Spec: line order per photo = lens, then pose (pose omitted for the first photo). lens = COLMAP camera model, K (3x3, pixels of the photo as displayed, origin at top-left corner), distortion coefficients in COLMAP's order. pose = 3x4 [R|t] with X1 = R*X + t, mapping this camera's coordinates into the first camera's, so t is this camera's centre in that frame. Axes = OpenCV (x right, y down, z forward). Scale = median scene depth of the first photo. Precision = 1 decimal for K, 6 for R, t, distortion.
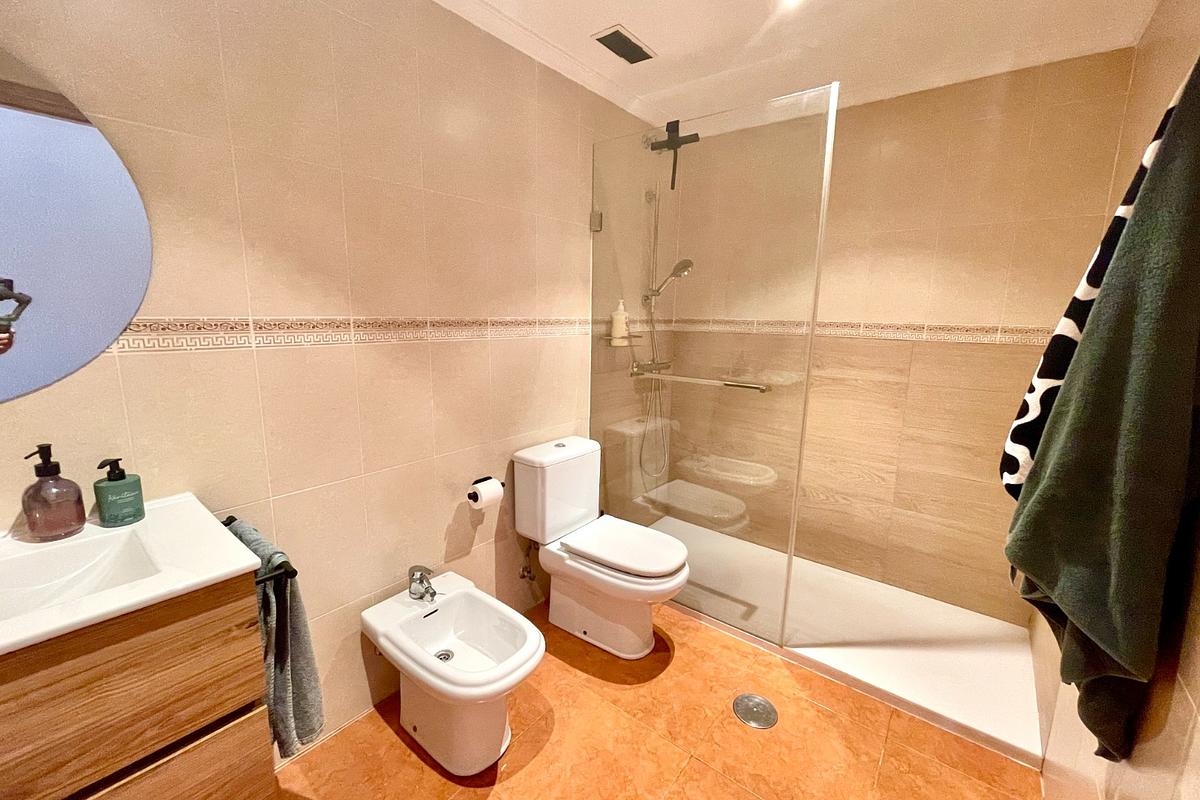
lens RADIAL K [[498.4, 0, 600.0], [0, 498.4, 400.0], [0, 0, 1]] dist [-0.002227, -0.000148]
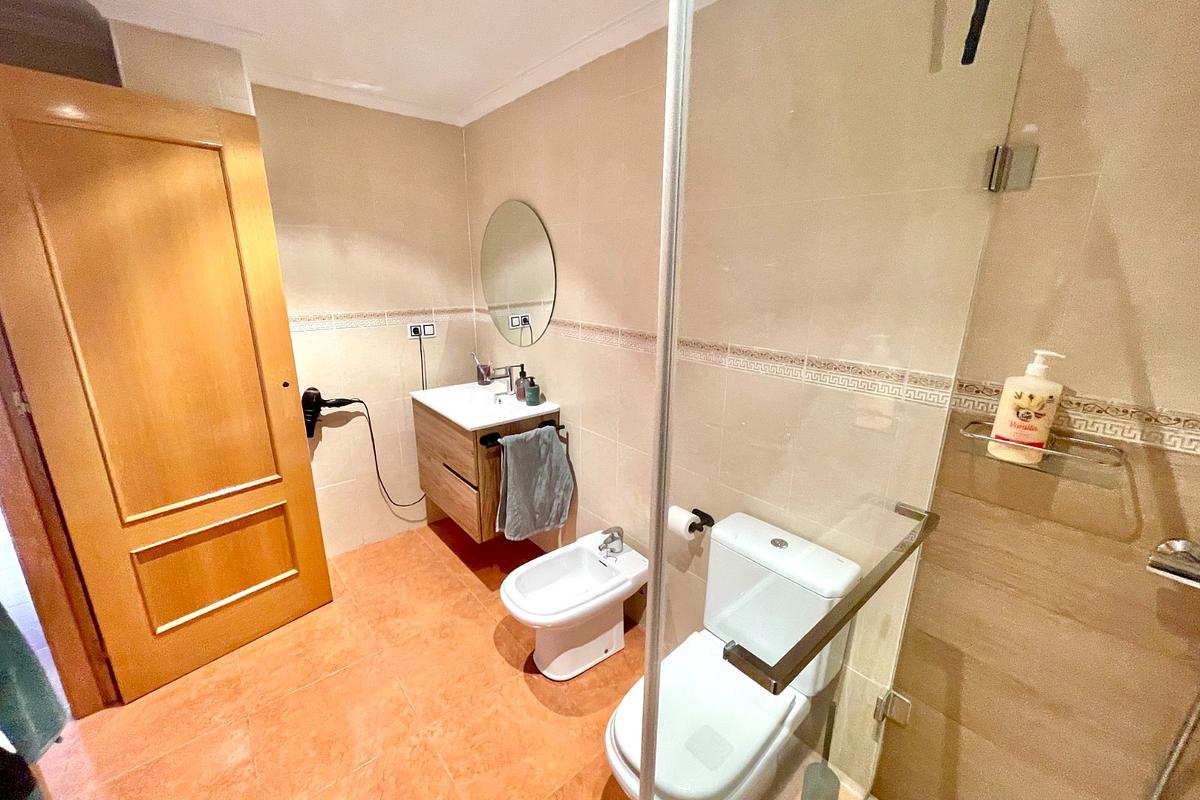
lens RADIAL K [[498.4, 0, 600.0], [0, 498.4, 400.0], [0, 0, 1]] dist [-0.002227, -0.000148]
pose [[-0.221530, 0.235941, -0.946180, 0.715754], [-0.184018, 0.942741, 0.278168, -0.294485], [0.957633, 0.235736, -0.165428, 1.035880]]
